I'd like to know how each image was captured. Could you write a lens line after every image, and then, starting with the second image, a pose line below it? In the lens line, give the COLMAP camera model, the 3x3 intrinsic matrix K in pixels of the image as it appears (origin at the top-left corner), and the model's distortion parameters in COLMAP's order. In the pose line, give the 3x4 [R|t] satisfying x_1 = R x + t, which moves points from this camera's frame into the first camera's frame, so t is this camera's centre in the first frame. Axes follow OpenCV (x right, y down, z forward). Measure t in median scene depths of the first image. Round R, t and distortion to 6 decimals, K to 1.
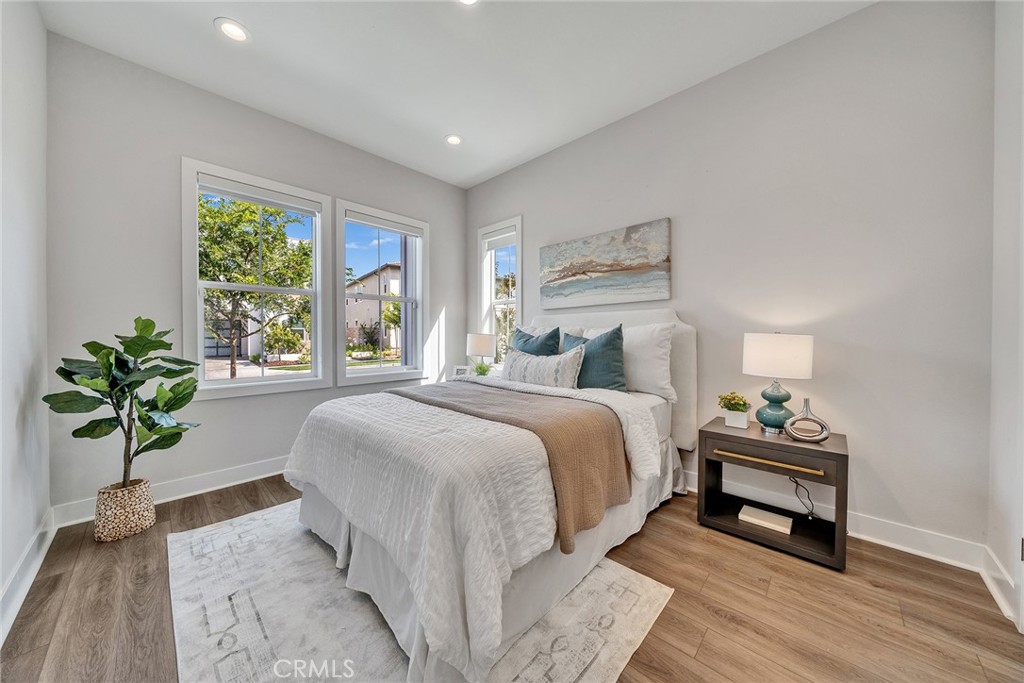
lens RADIAL K [[352.2, 0, 511.7], [0, 352.2, 342.4], [0, 0, 1]] dist [-0.008045, 0.000774]
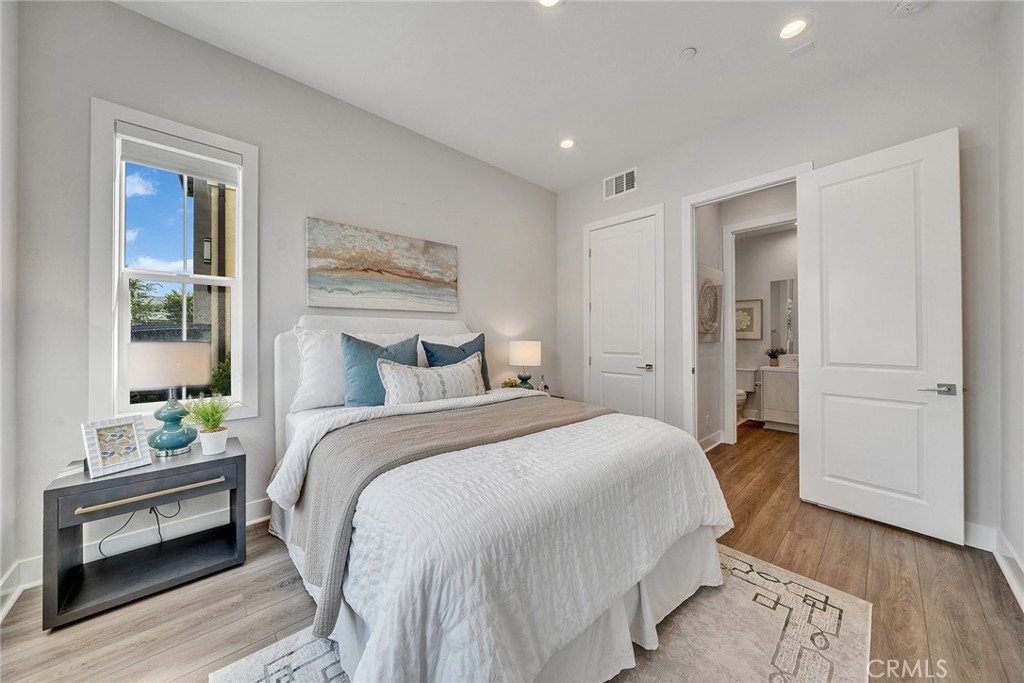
lens RADIAL K [[352.2, 0, 514.3], [0, 352.2, 341.0], [0, 0, 1]] dist [-0.008045, 0.000774]
pose [[0.044398, 0.000905, 0.999013, -0.678698], [0.031087, 0.999514, -0.002288, -0.014673], [-0.998530, 0.031158, 0.044349, 0.666260]]
